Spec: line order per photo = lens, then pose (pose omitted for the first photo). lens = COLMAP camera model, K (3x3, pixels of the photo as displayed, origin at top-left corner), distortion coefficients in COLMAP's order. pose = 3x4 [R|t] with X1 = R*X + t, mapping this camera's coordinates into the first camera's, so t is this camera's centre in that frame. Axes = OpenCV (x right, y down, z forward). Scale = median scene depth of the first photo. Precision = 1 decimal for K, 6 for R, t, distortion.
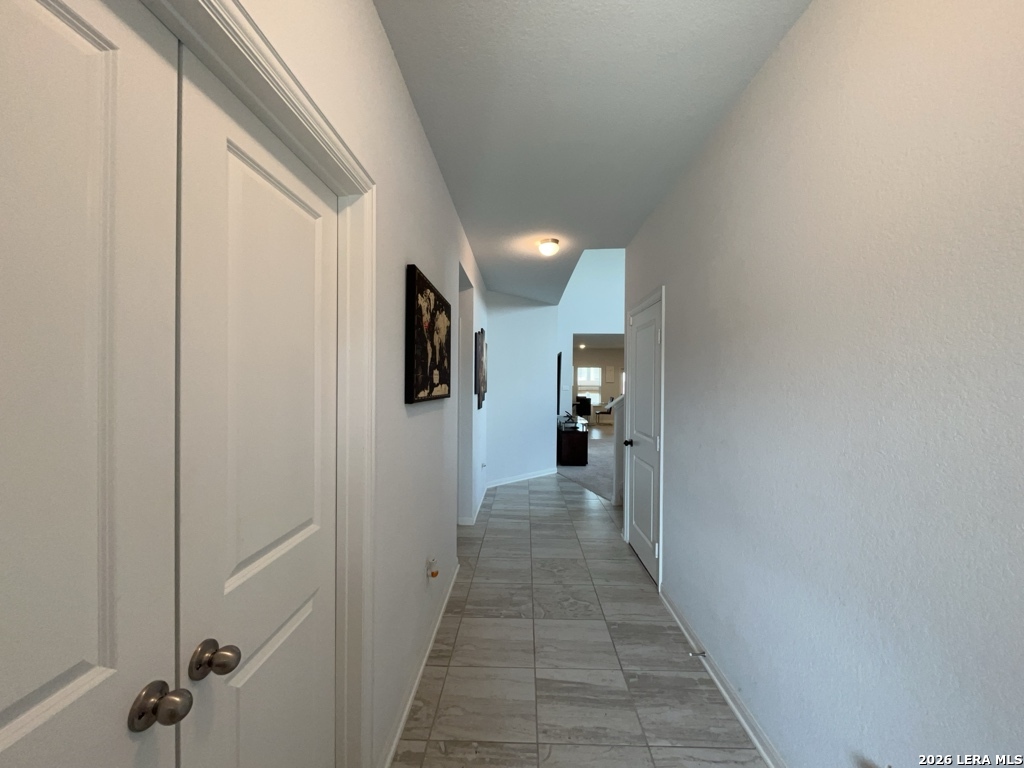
lens RADIAL K [[415.8, 0, 508.7], [0, 415.8, 383.7], [0, 0, 1]] dist [-0.004294, 0.000729]
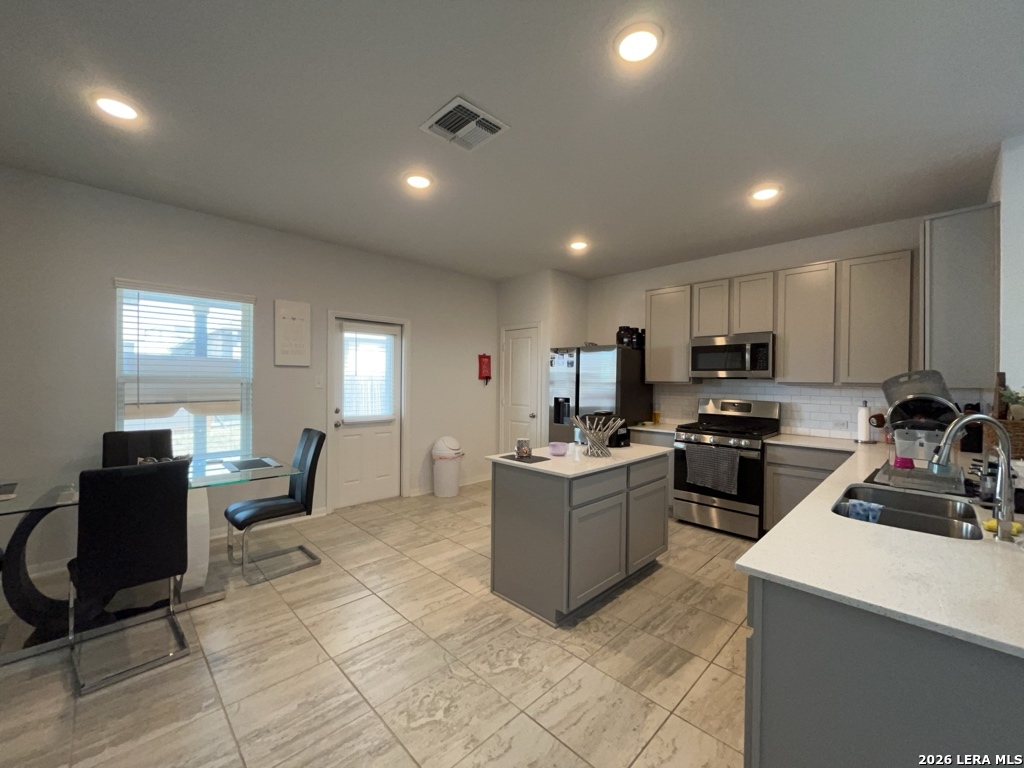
lens RADIAL K [[415.8, 0, 512.1], [0, 415.8, 388.8], [0, 0, 1]] dist [-0.004294, 0.000729]
pose [[0.695939, -0.007944, 0.718057, 0.154266], [-0.002816, 0.999901, 0.013791, 0.007101], [-0.718096, -0.011620, 0.695847, 0.728942]]
